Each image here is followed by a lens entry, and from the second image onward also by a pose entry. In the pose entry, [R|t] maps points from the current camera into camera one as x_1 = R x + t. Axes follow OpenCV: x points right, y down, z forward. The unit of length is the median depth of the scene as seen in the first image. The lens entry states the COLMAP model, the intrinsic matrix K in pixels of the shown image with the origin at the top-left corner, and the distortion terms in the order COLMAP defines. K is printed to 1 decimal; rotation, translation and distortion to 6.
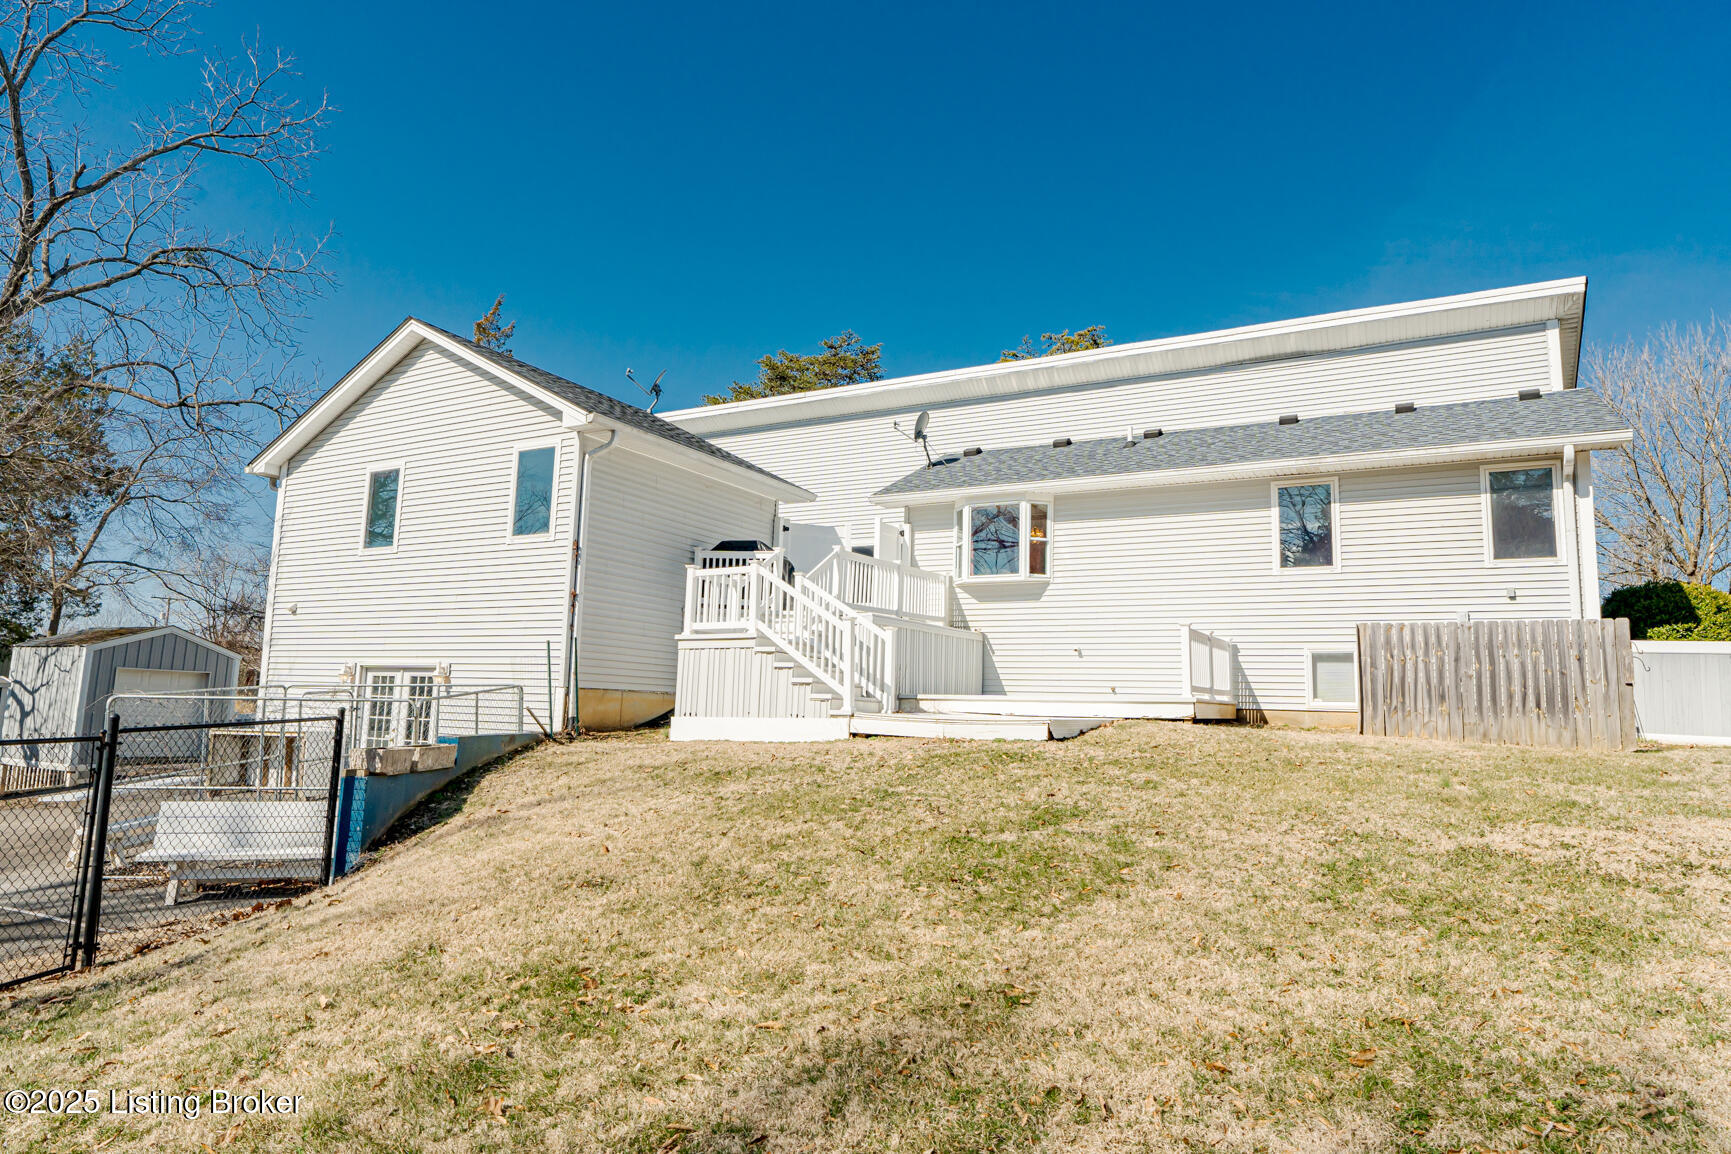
lens RADIAL K [[1050.2, 0, 858.8], [0, 1050.2, 559.9], [0, 0, 1]] dist [-0.007749, 0.000262]
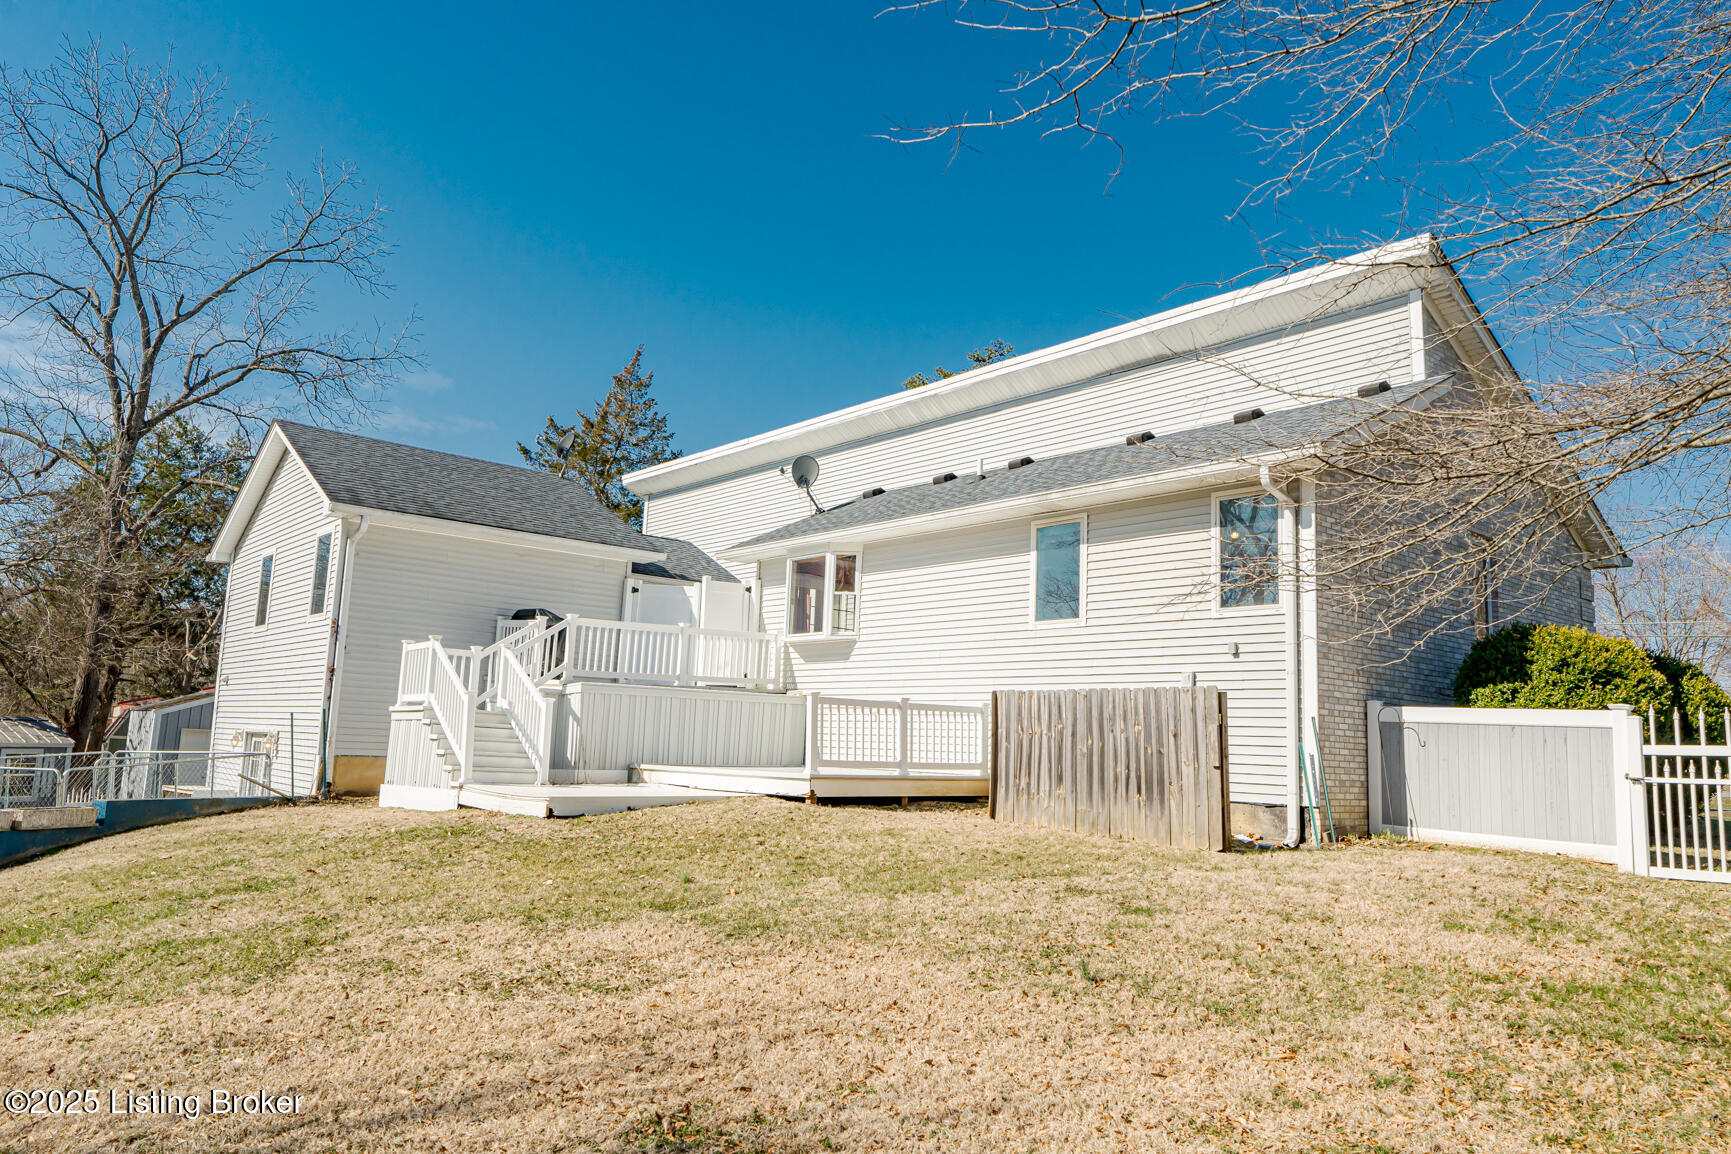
lens RADIAL K [[1239.2, 0, 923.2], [0, 1239.2, 531.9], [0, 0, 1]] dist [-0.000871, -0.008615]
pose [[0.934546, -0.054139, -0.351700, 0.630151], [0.040068, 0.998083, -0.047170, -0.019918], [0.353579, 0.029990, 0.934924, 0.009755]]
